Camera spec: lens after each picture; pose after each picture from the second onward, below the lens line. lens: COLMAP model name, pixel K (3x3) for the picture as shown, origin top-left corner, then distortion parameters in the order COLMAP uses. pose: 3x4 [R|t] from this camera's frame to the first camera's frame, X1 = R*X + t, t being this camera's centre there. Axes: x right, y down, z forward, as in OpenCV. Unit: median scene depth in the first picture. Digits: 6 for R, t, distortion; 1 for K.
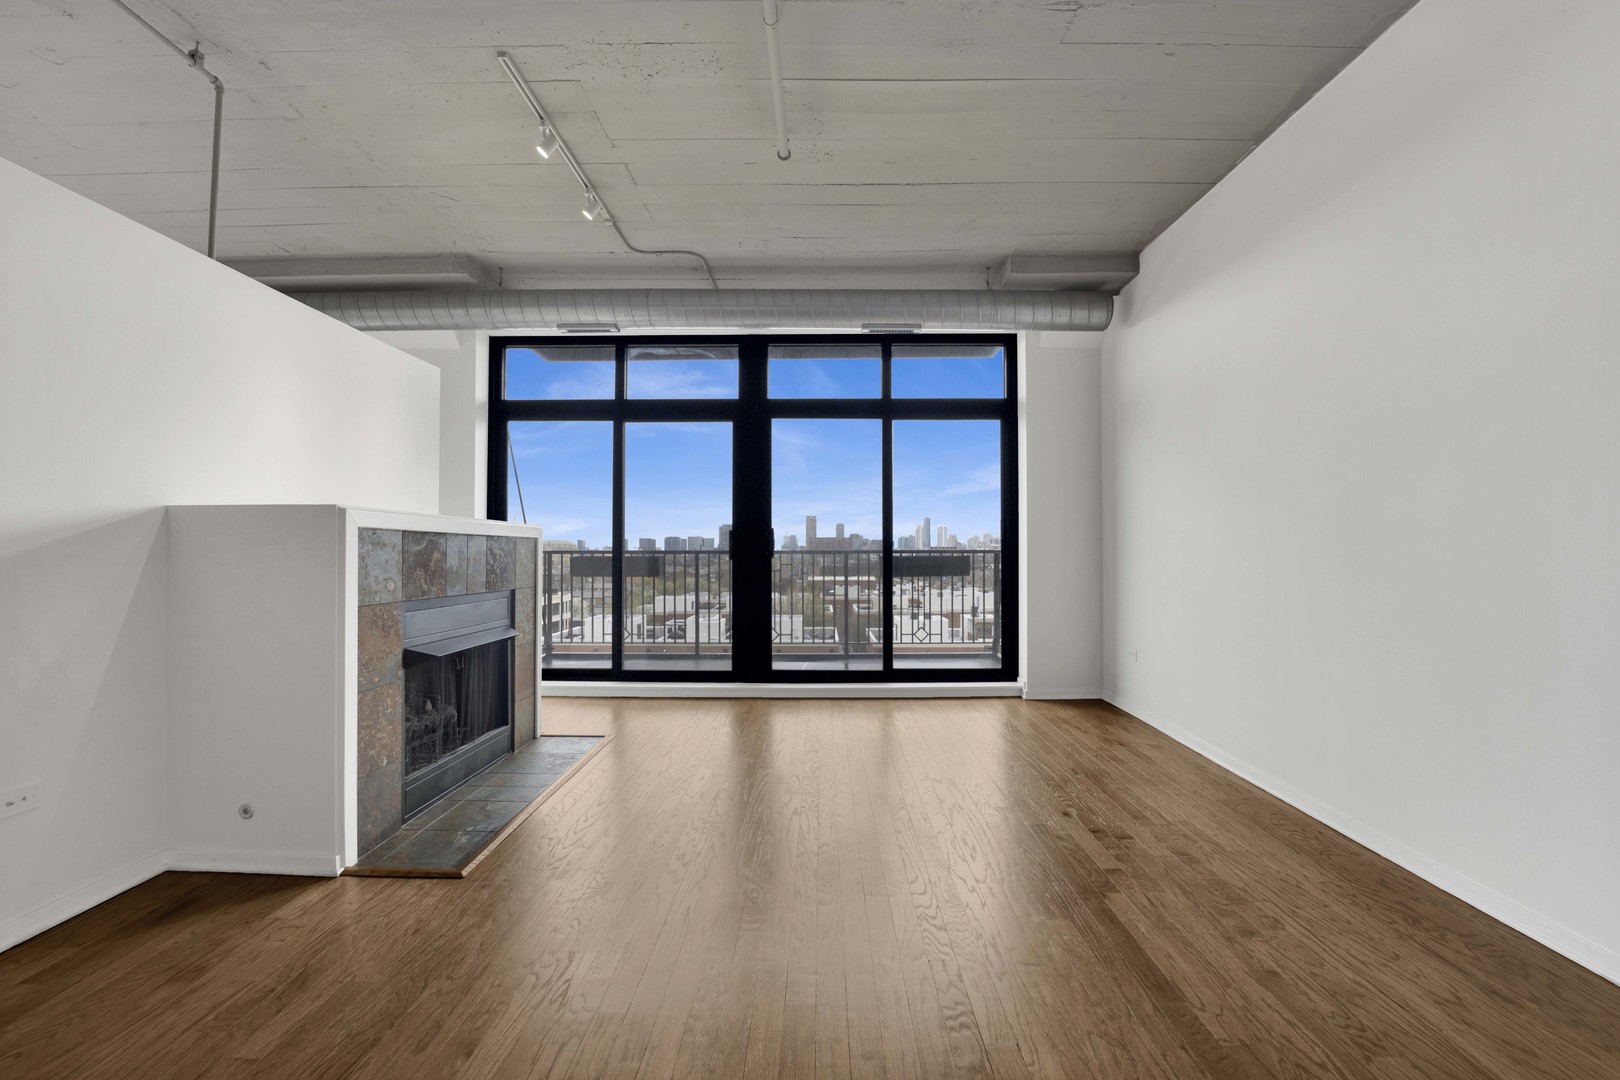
lens RADIAL K [[682.0, 0, 814.7], [0, 682.0, 545.2], [0, 0, 1]] dist [-0.017770, -0.002134]
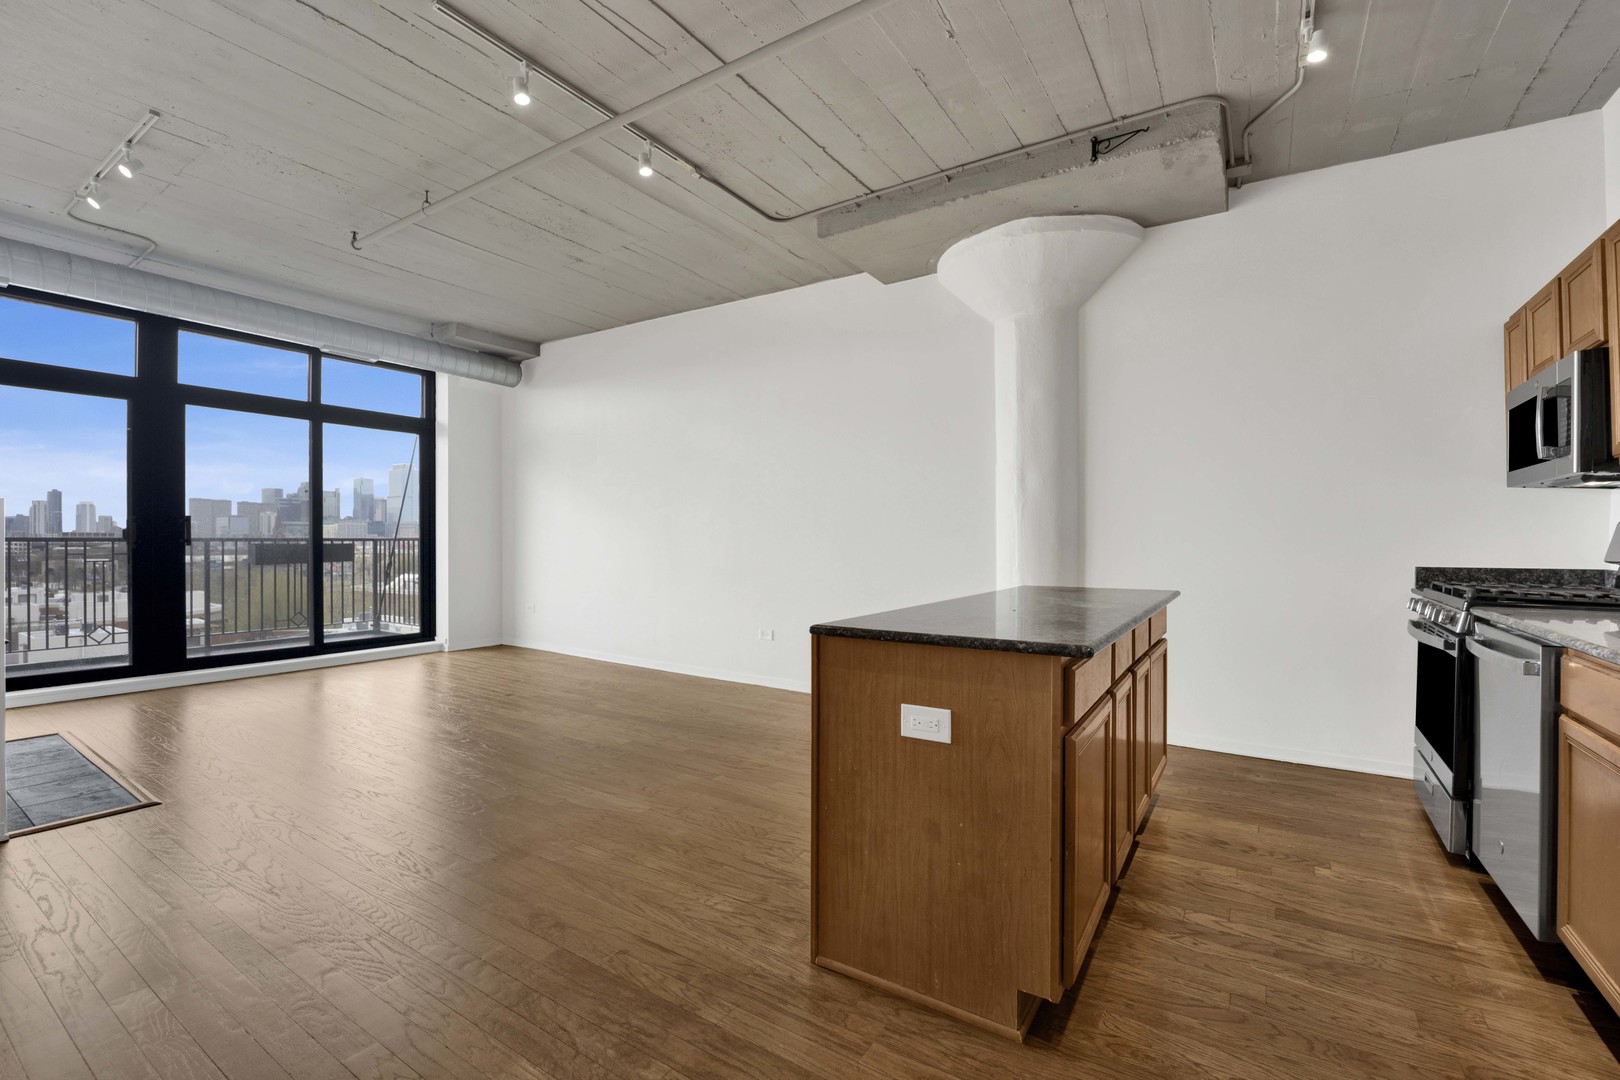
lens RADIAL K [[674.3, 0, 796.2], [0, 674.3, 543.3], [0, 0, 1]] dist [-0.019013, 0.000814]
pose [[0.540020, -0.004629, 0.841639, -0.460593], [-0.007275, 0.999922, 0.010167, -0.001795], [-0.841621, -0.011613, 0.539944, -0.302789]]
